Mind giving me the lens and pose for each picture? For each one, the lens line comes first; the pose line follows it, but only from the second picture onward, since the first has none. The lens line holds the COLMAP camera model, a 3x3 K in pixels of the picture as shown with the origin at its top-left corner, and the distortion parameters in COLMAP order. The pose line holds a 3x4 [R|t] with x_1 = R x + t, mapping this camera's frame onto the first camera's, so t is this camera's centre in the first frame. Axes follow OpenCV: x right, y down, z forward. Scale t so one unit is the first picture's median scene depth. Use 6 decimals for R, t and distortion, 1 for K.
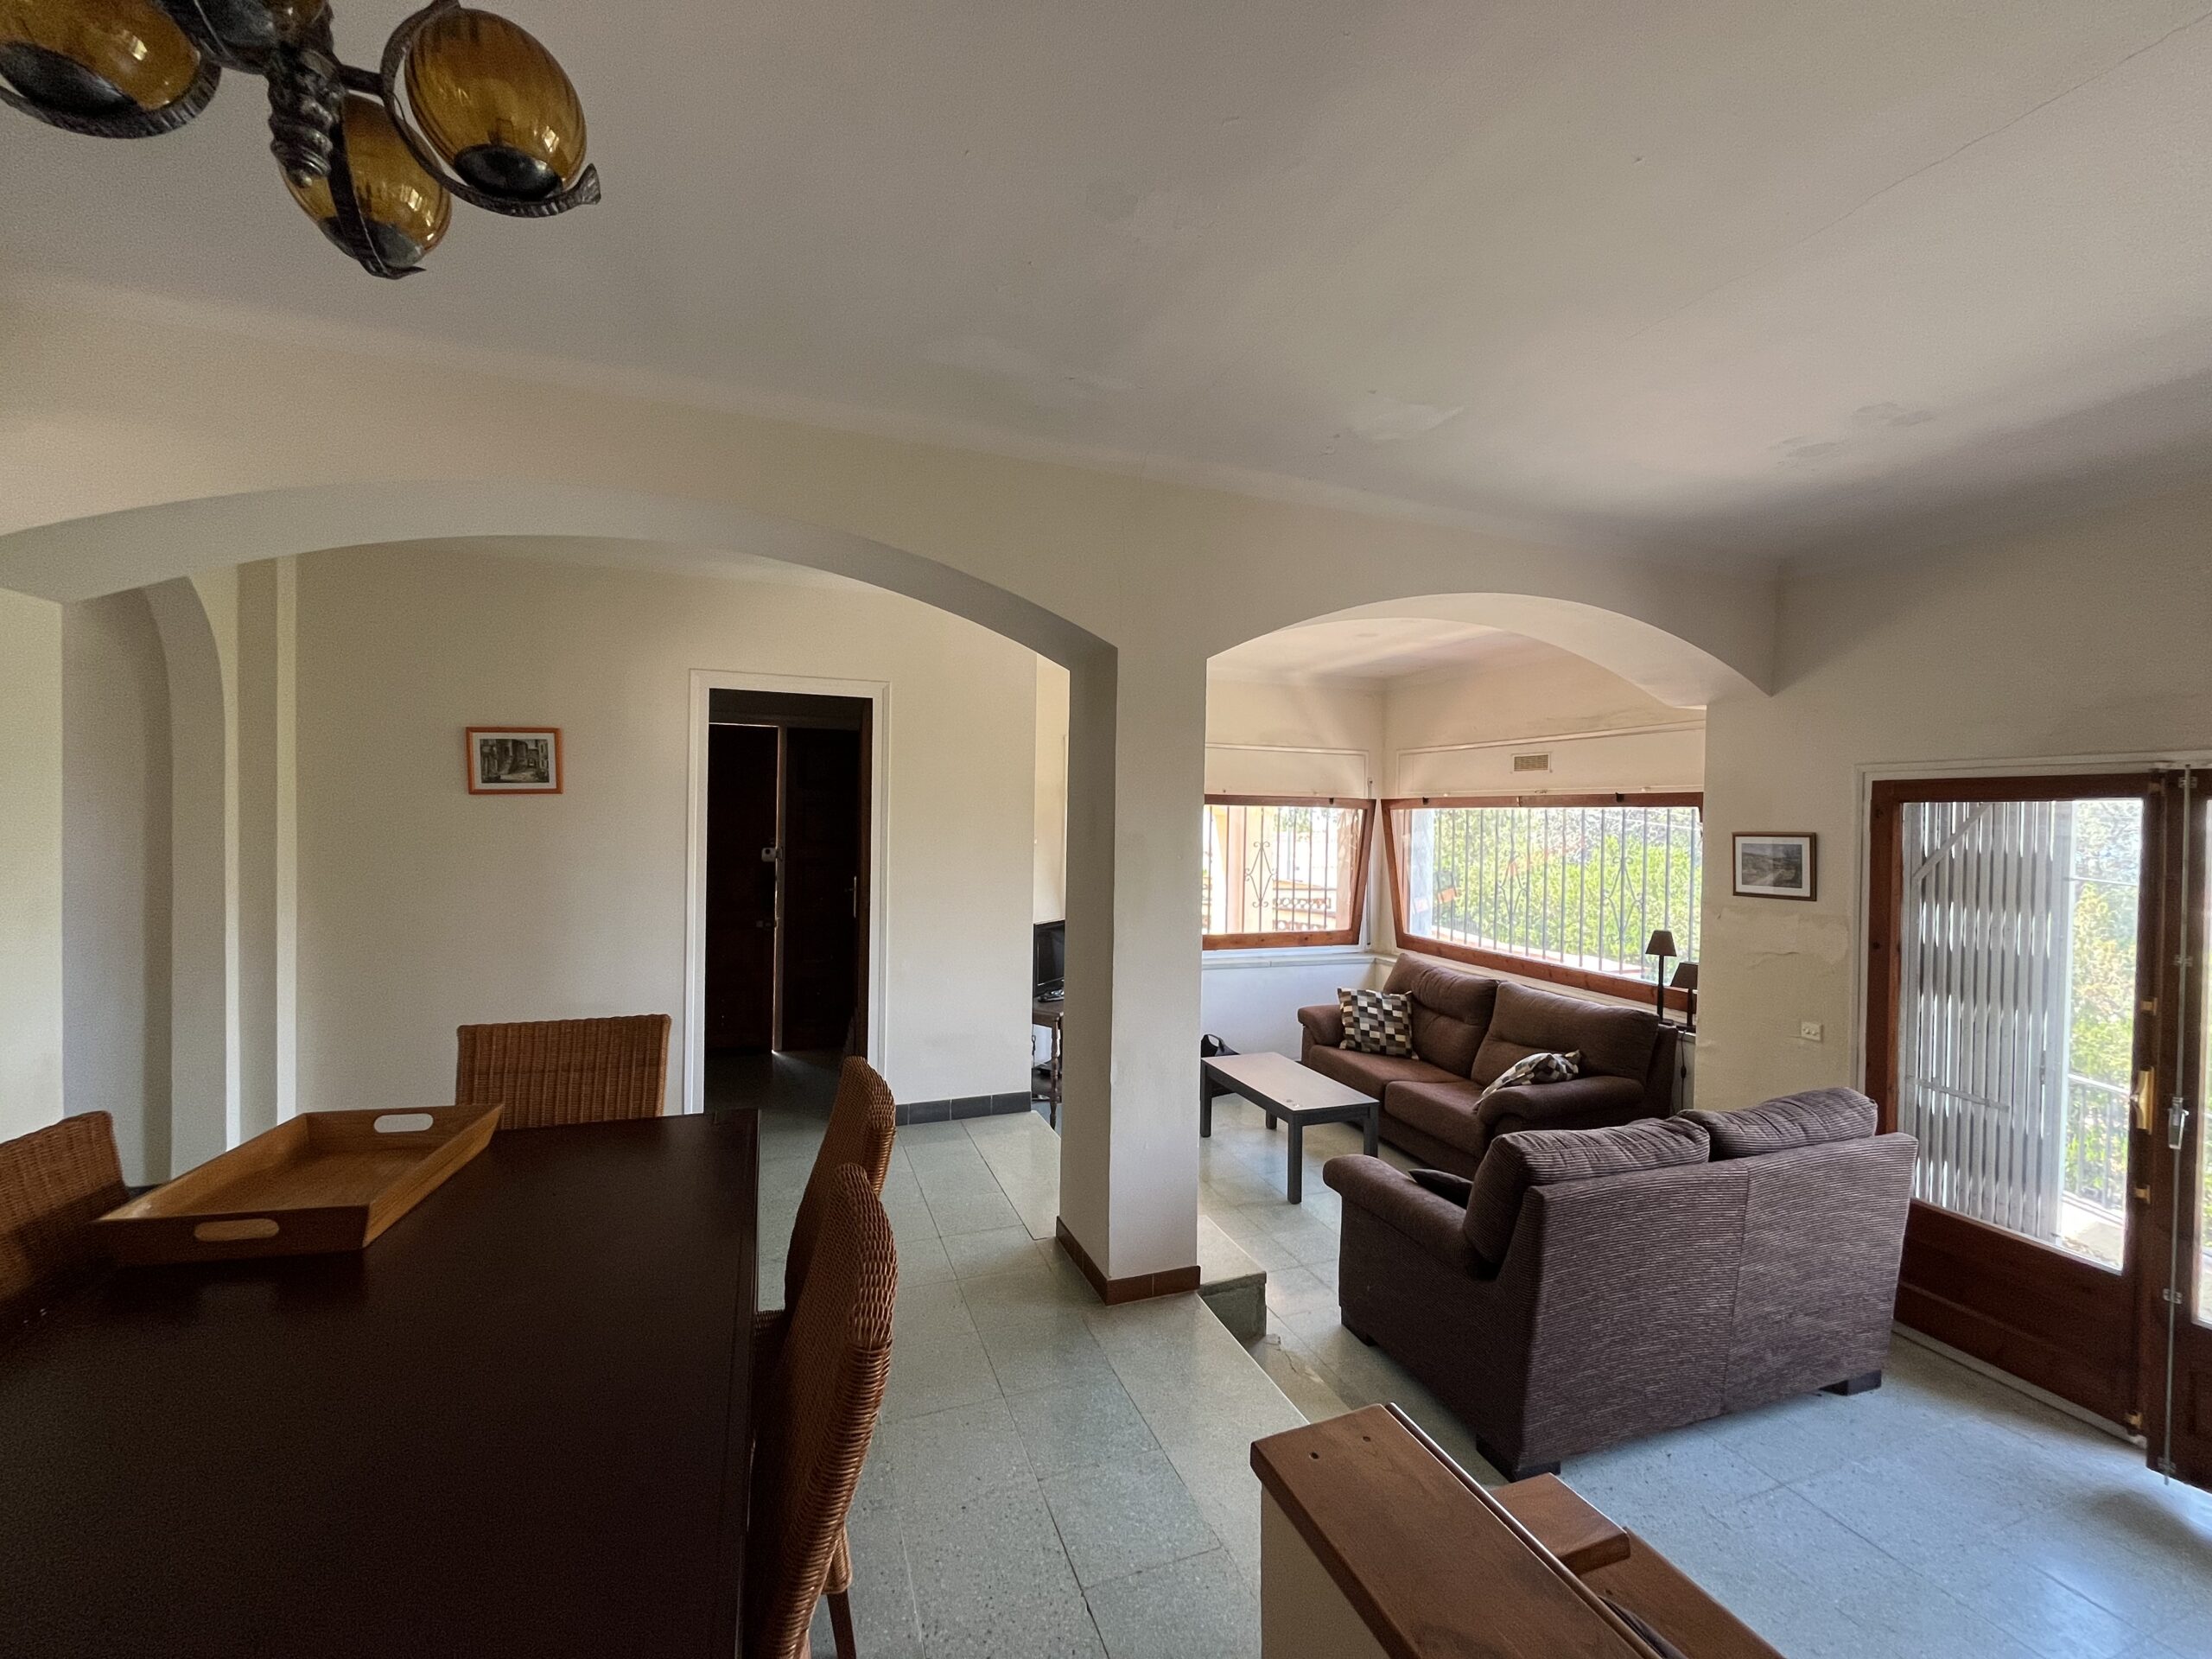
lens RADIAL K [[891.3, 0, 1099.5], [0, 891.3, 828.2], [0, 0, 1]] dist [-0.002145, -0.000291]
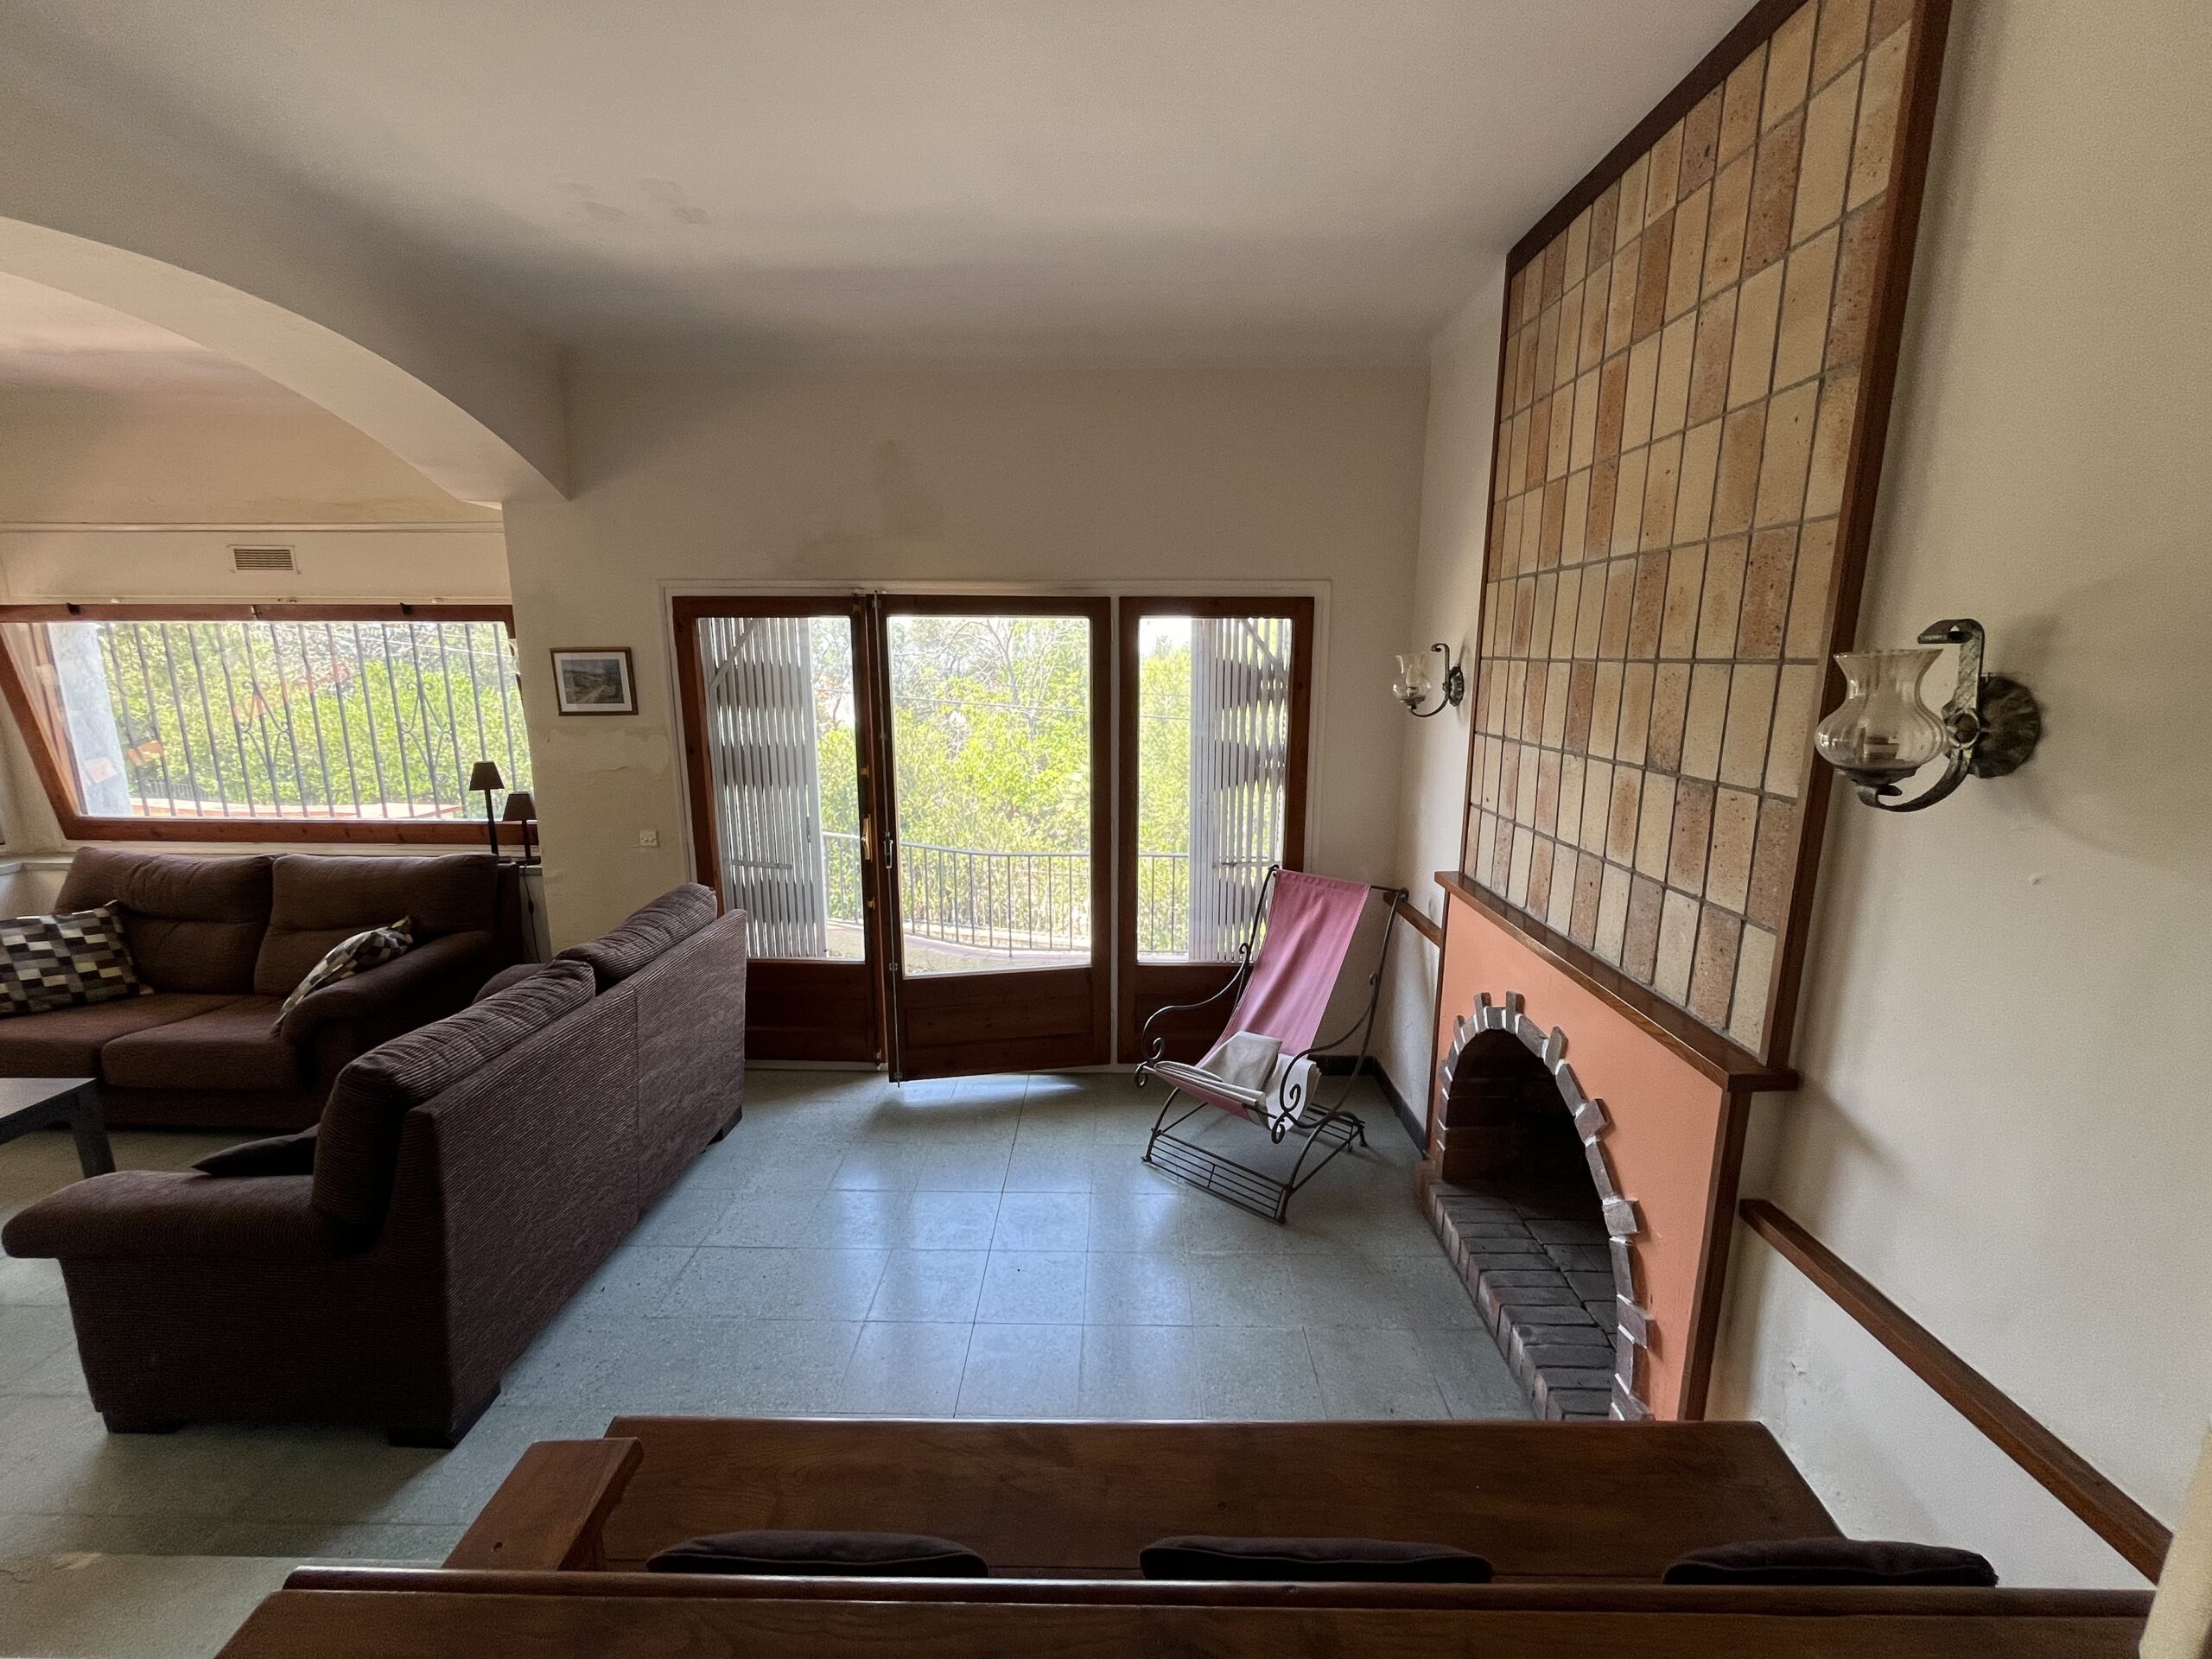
lens RADIAL K [[891.3, 0, 1099.5], [0, 891.3, 828.2], [0, 0, 1]] dist [-0.002145, -0.000291]
pose [[0.359676, -0.194903, 0.912494, 0.026059], [0.014601, 0.978997, 0.203352, 0.007768], [-0.932963, -0.059818, 0.354967, 0.115262]]
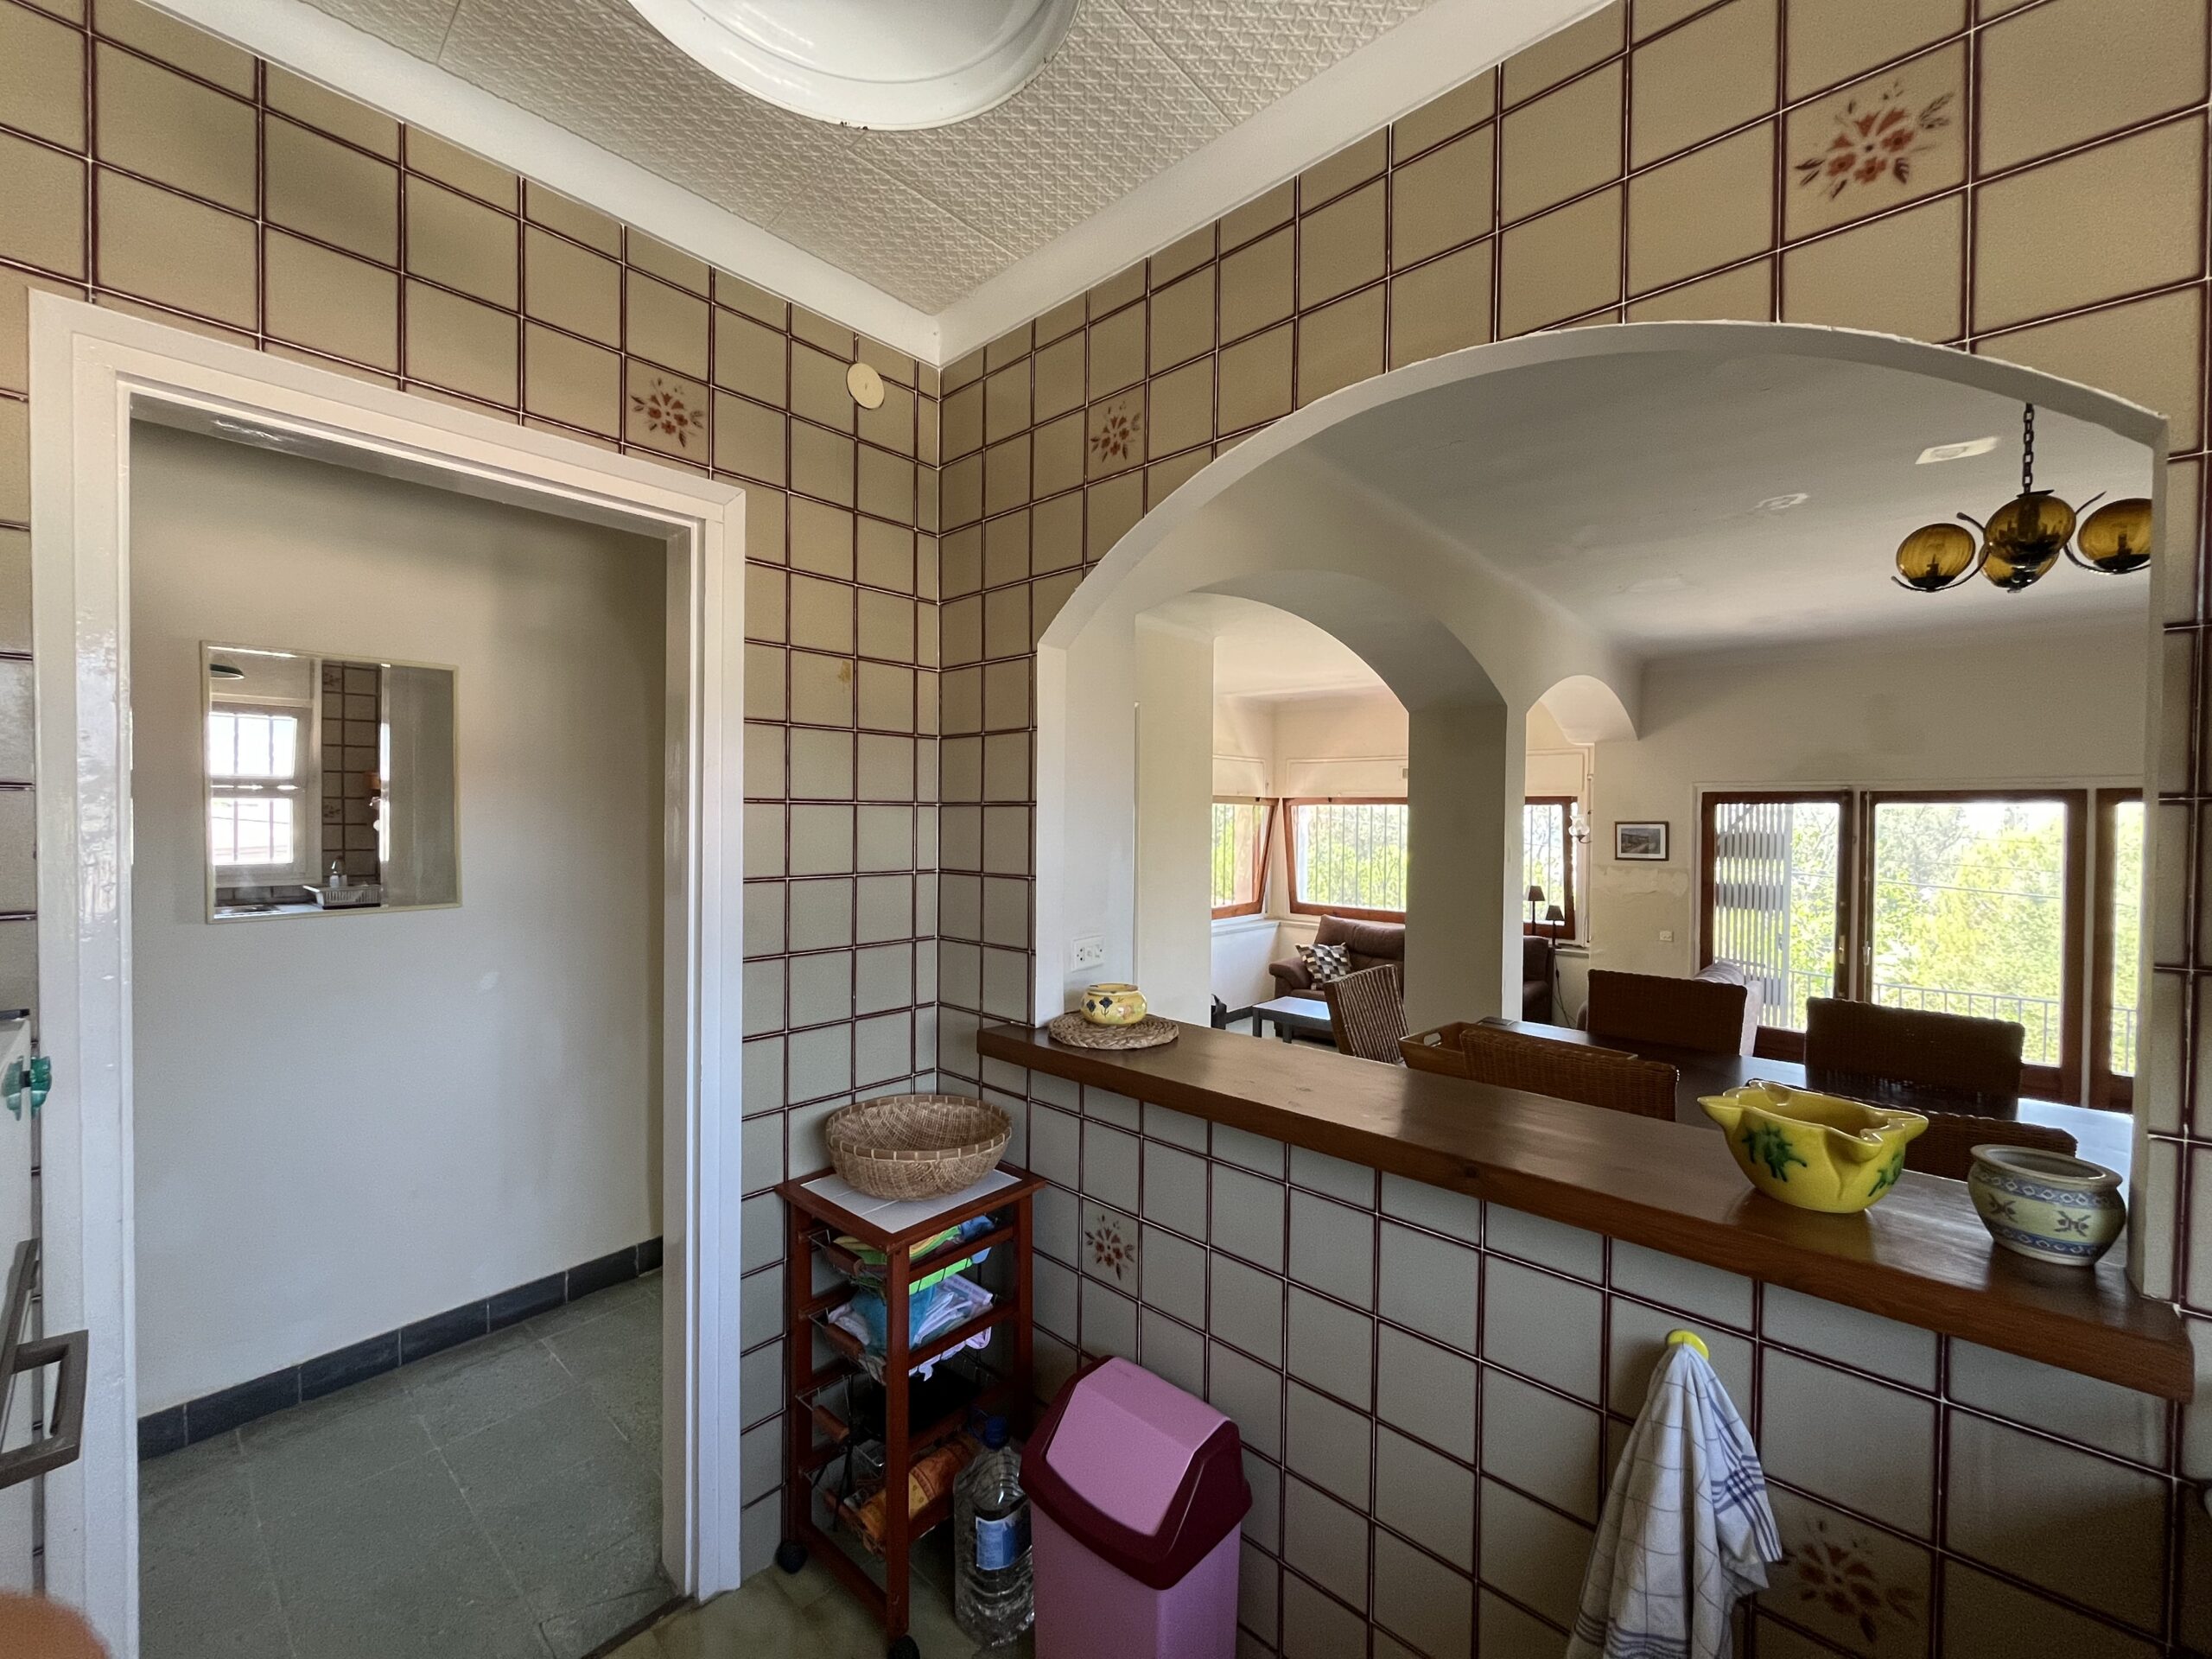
lens RADIAL K [[891.3, 0, 1099.5], [0, 891.3, 828.2], [0, 0, 1]] dist [-0.002145, -0.000291]
pose [[0.874964, -0.010434, 0.484076, -0.928686], [0.006373, 0.999929, 0.010034, -0.005318], [-0.484147, -0.005695, 0.874968, 0.022526]]
